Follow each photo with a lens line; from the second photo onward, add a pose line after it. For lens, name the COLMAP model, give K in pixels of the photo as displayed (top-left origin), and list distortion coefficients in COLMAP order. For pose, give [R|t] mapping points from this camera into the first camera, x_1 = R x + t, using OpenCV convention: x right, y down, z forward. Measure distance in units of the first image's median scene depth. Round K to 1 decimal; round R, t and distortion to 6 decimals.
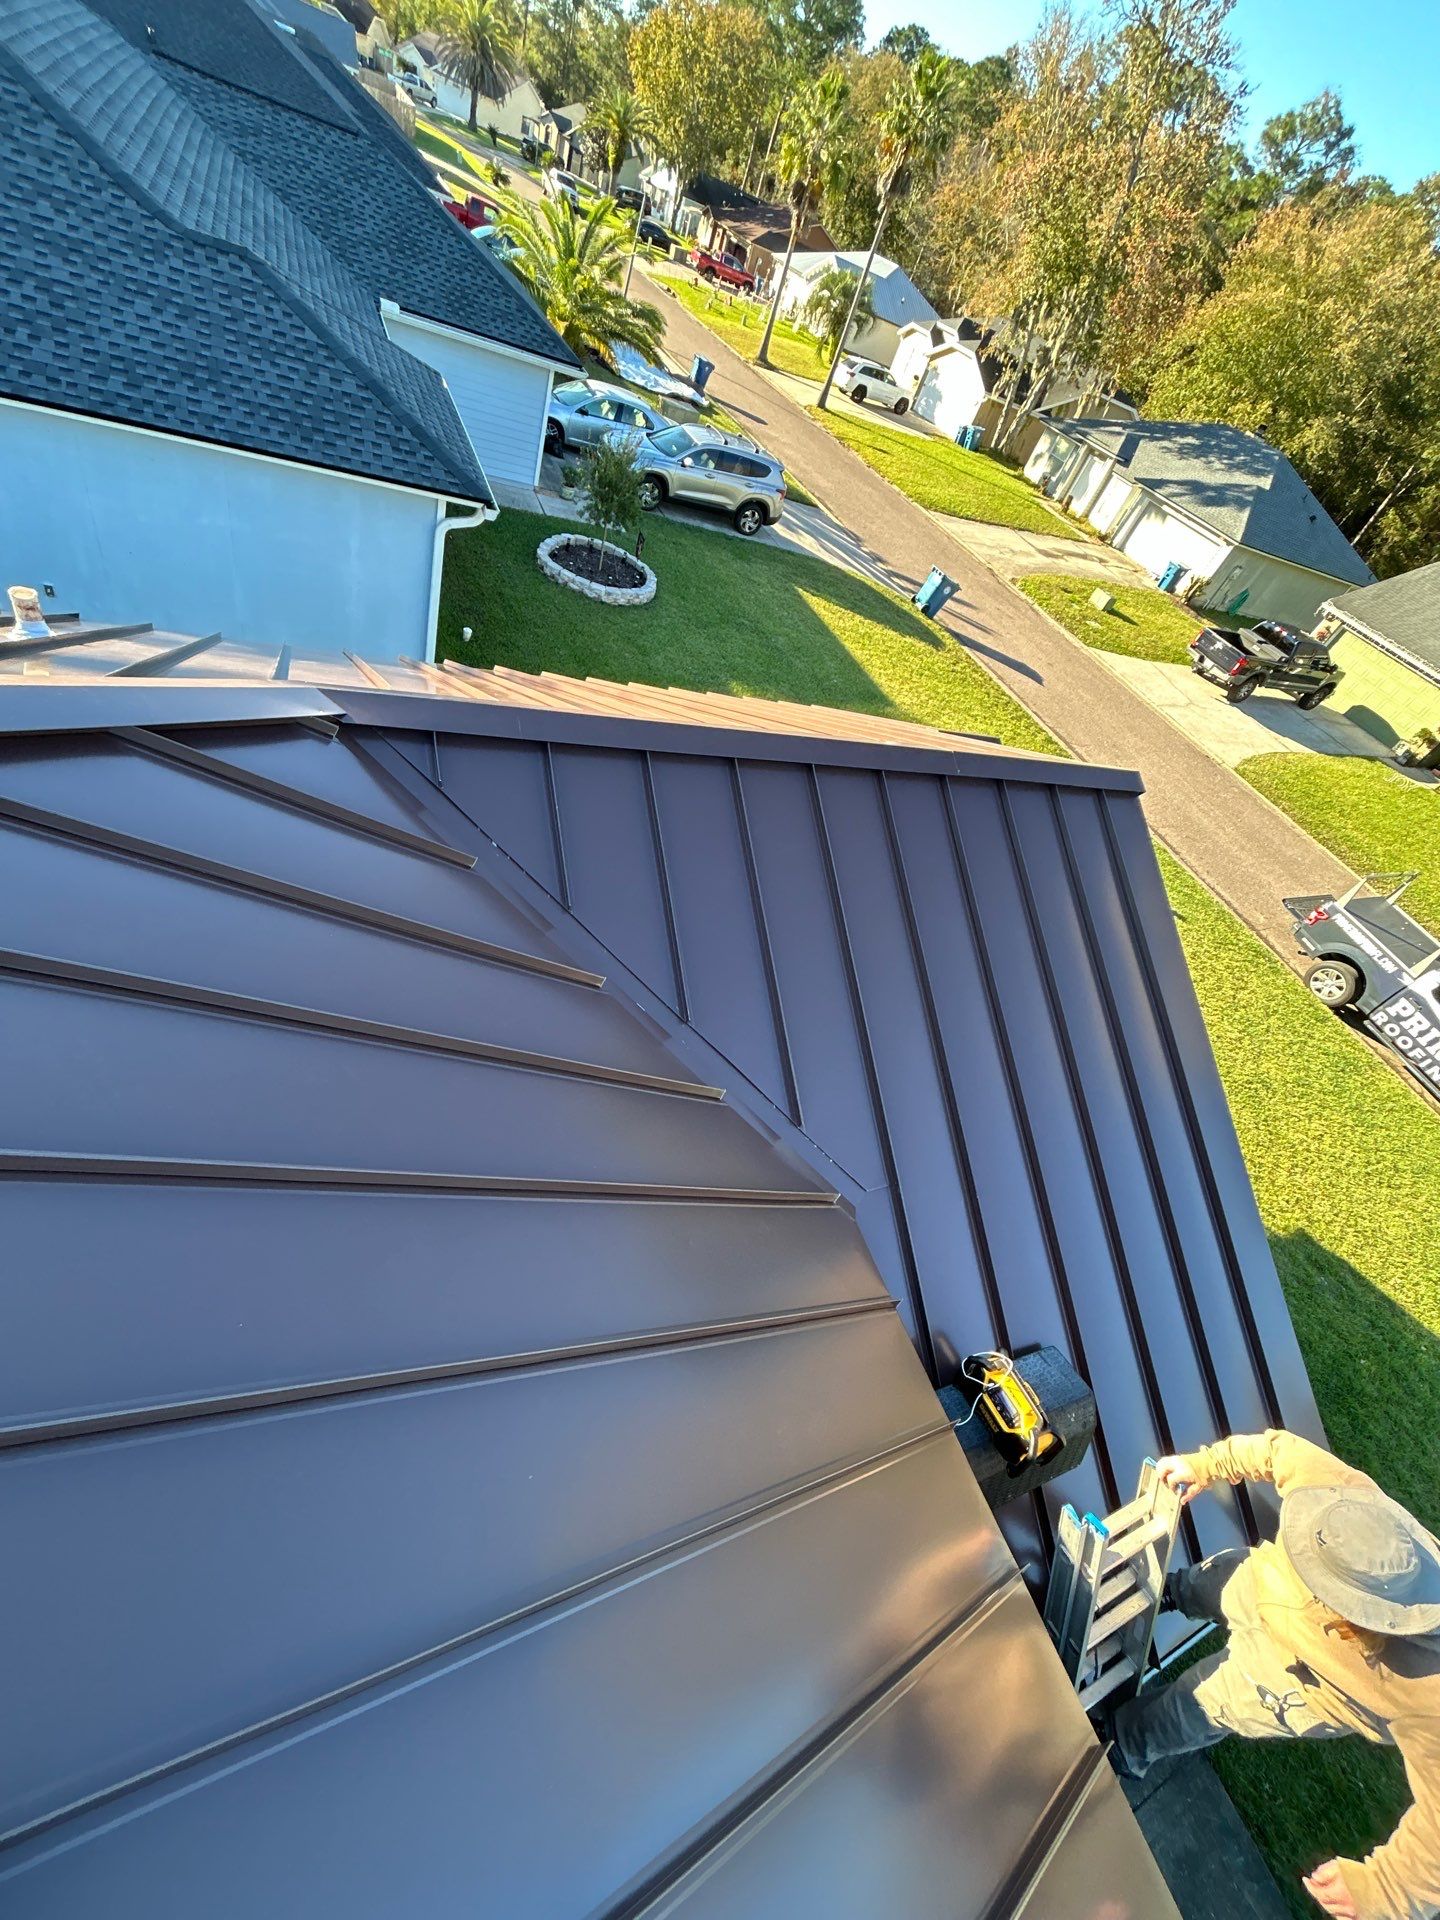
lens RADIAL K [[765.8, 0, 728.4], [0, 765.8, 958.0], [0, 0, 1]] dist [-0.001755, 0.000060]
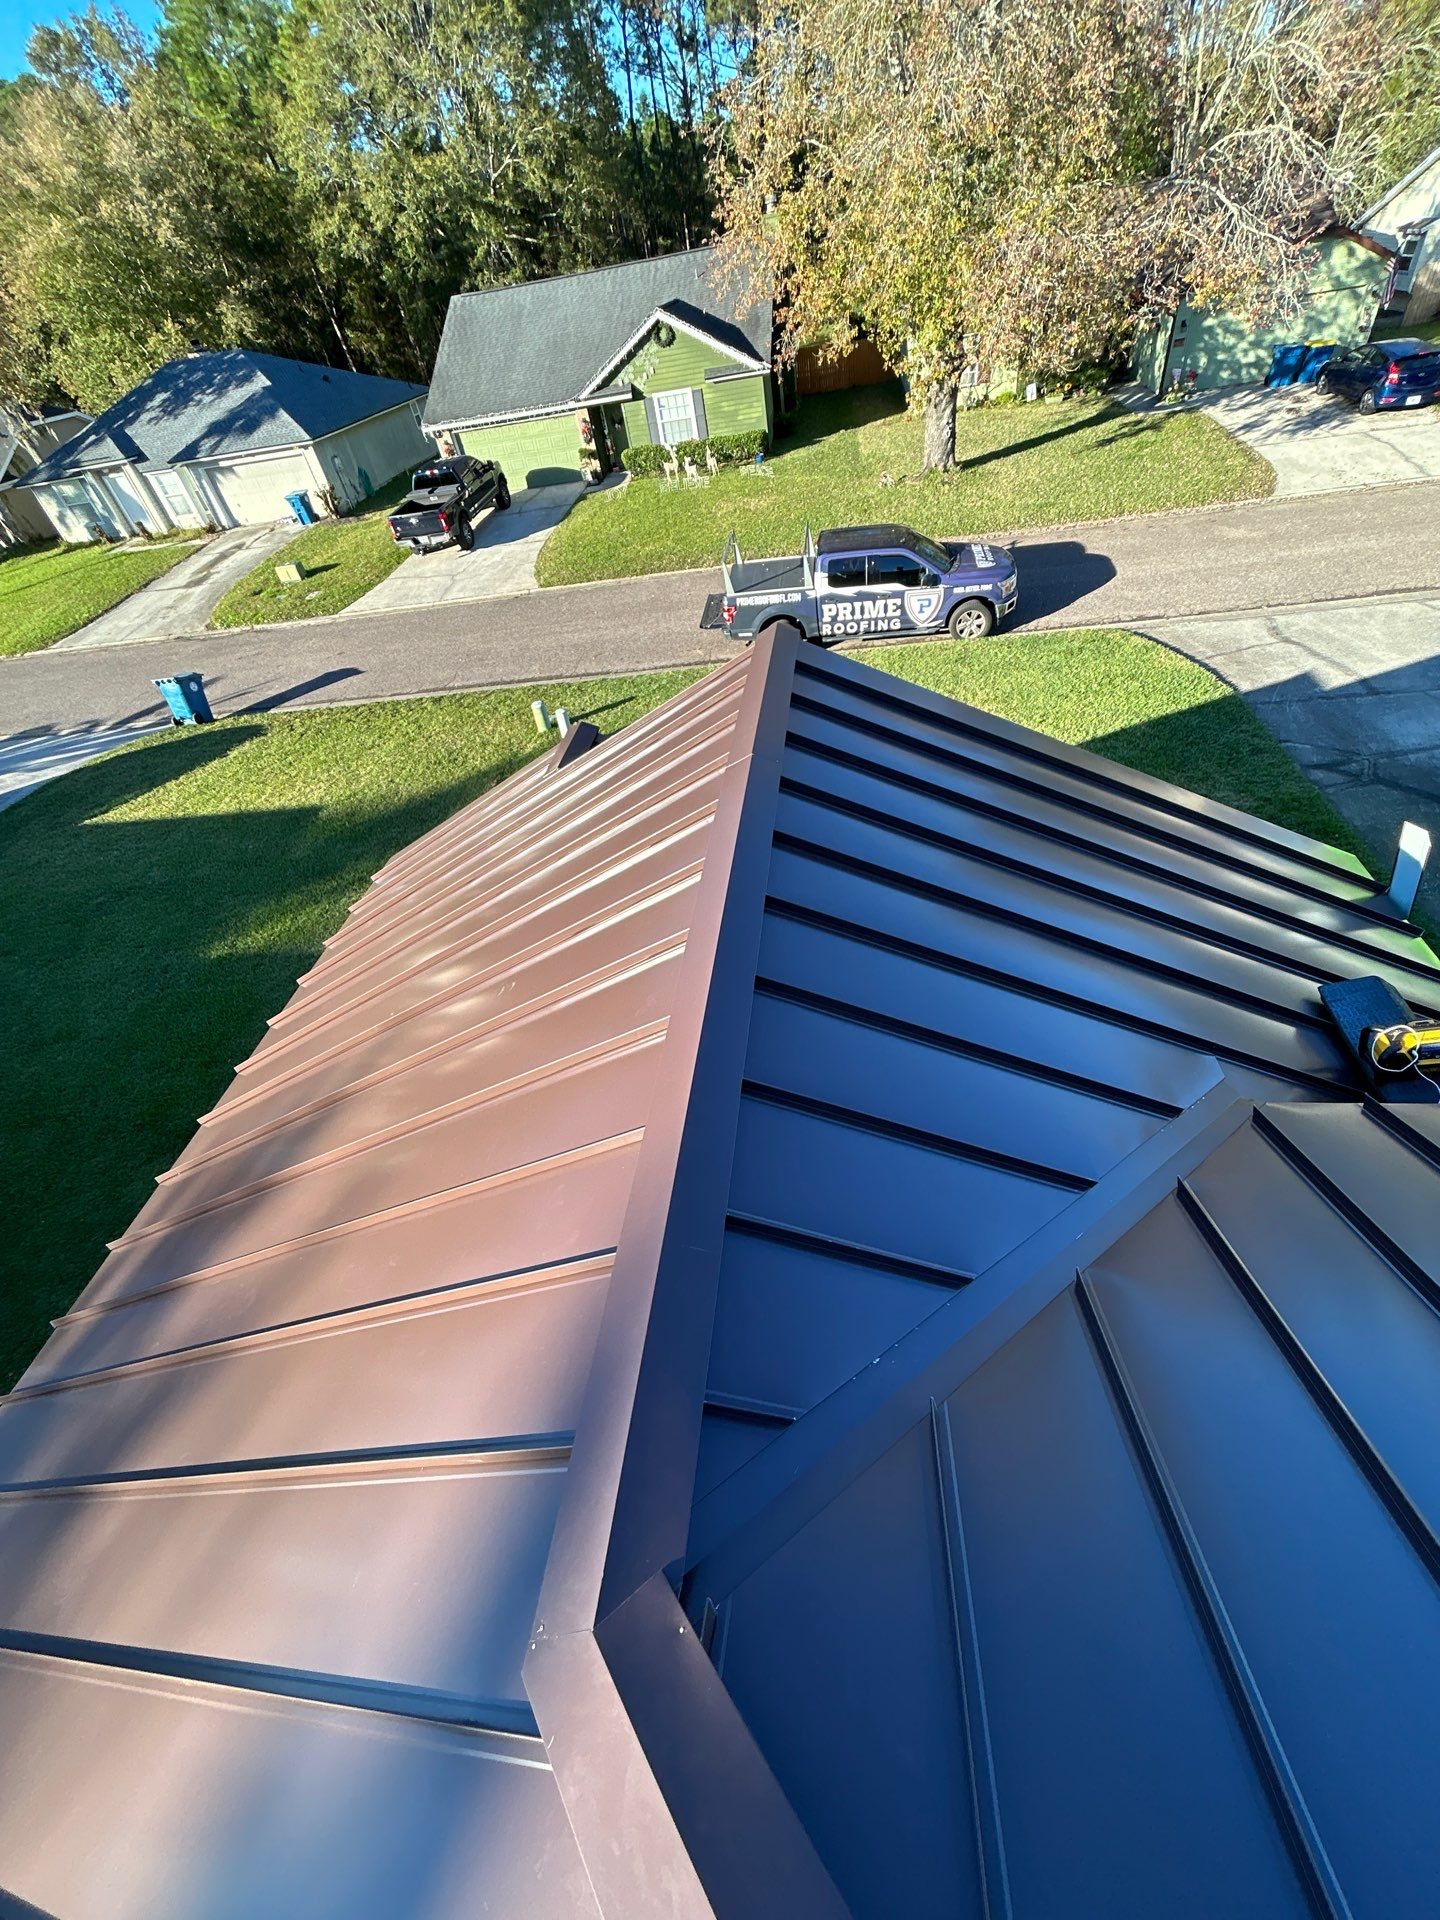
lens RADIAL K [[765.8, 0, 738.5], [0, 765.8, 956.1], [0, 0, 1]] dist [-0.001755, 0.000060]
pose [[0.383041, -0.852399, 0.355944, -0.024676], [0.825246, 0.488905, 0.282738, -0.049946], [-0.415029, 0.185441, 0.890709, 0.034792]]
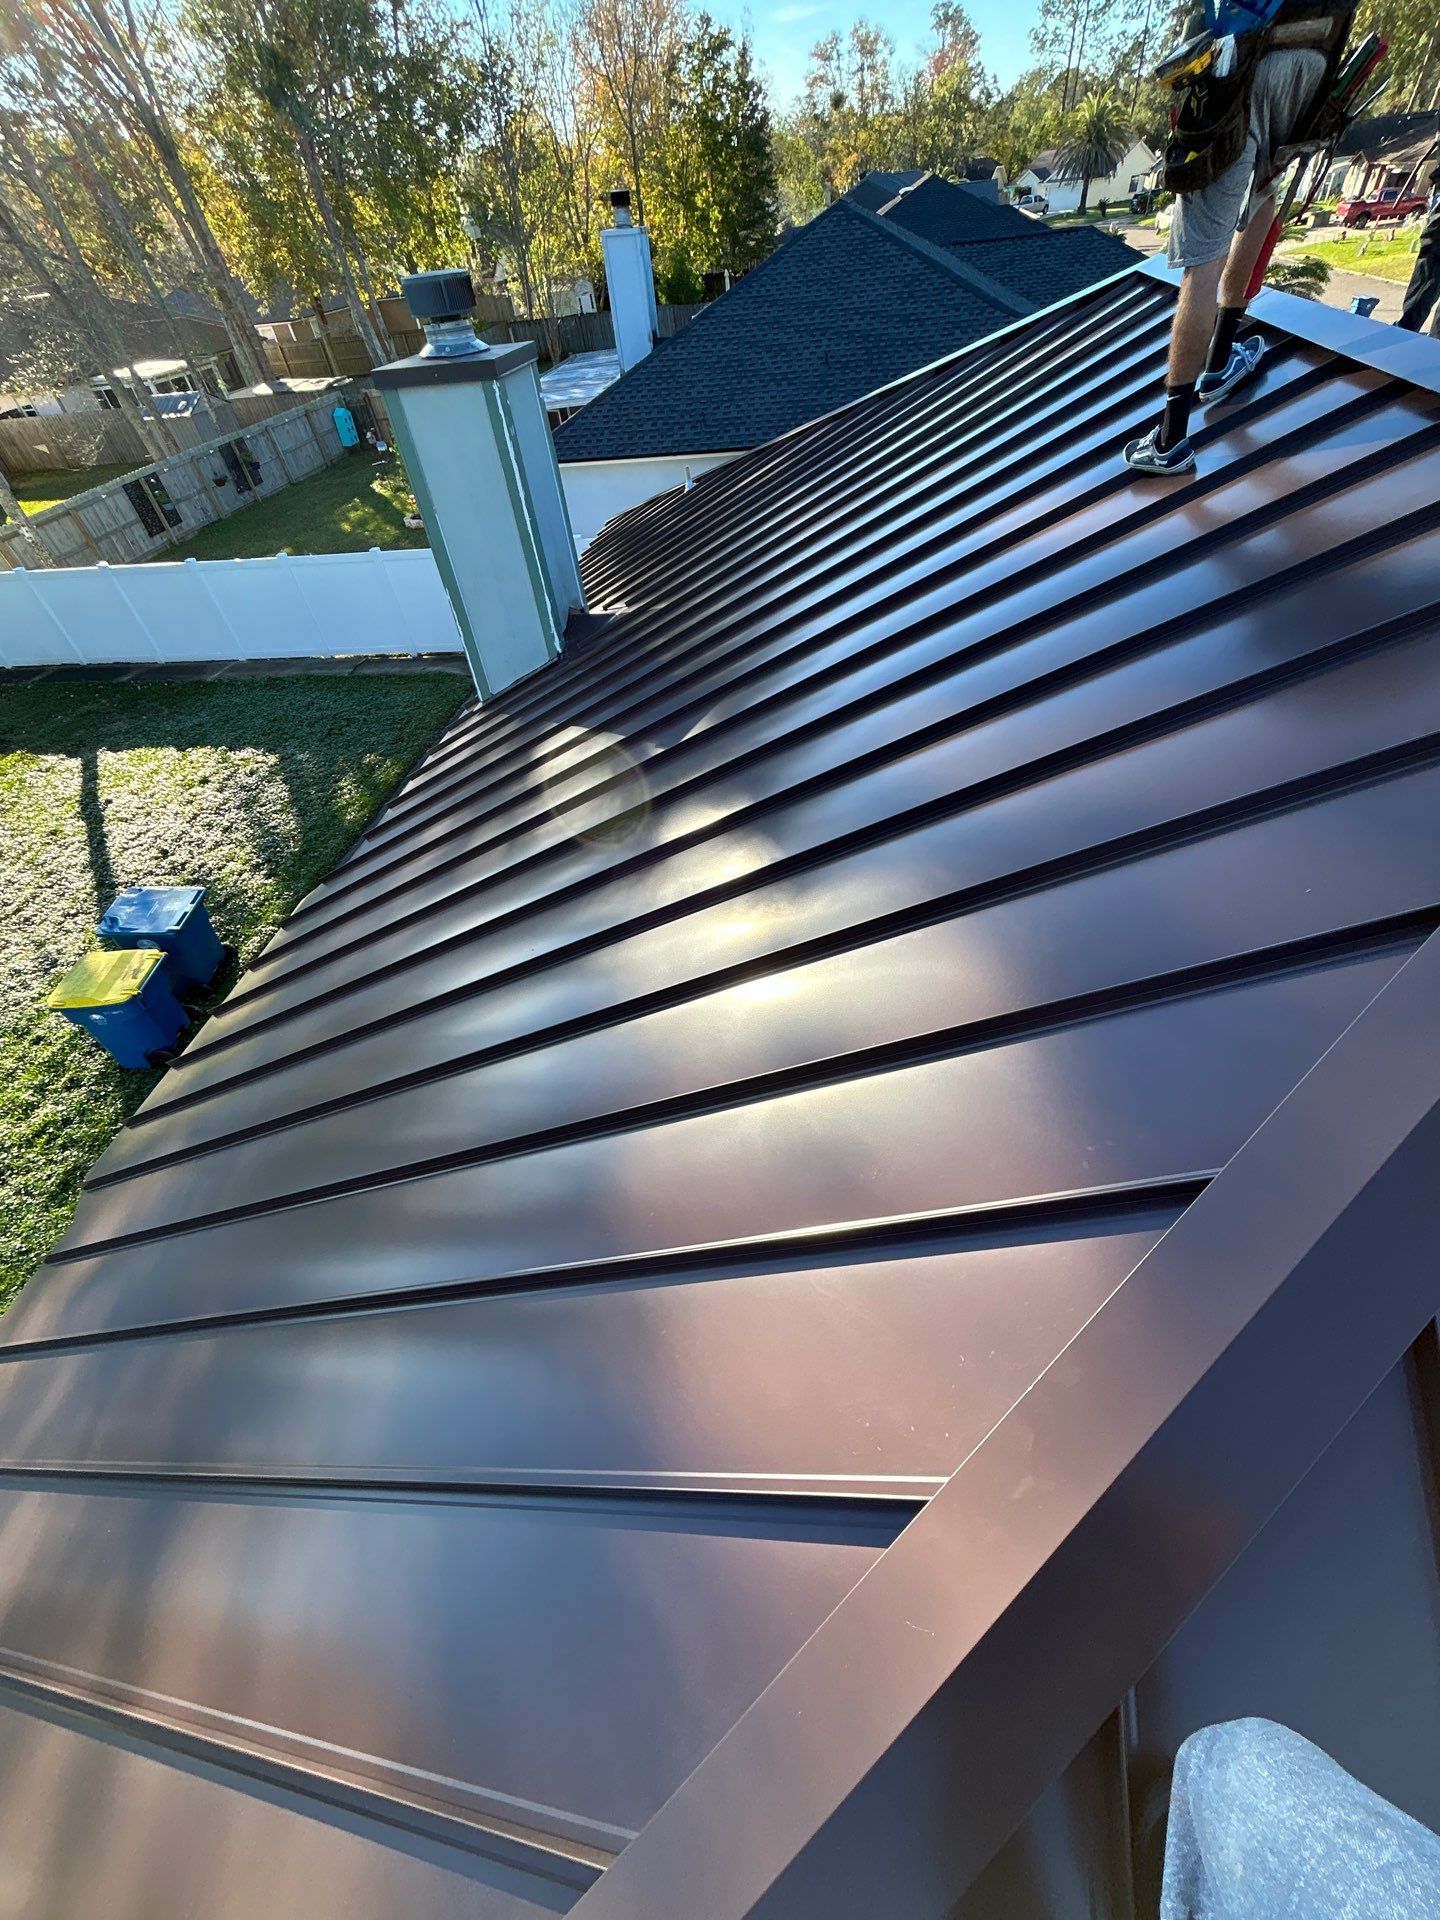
lens RADIAL K [[765.8, 0, 731.2], [0, 765.8, 962.8], [0, 0, 1]] dist [-0.001755, 0.000060]
pose [[0.791266, 0.051610, -0.609290, -0.033364], [-0.095729, 0.994600, -0.040074, 0.143627], [0.603931, 0.090036, 0.791935, -0.143745]]
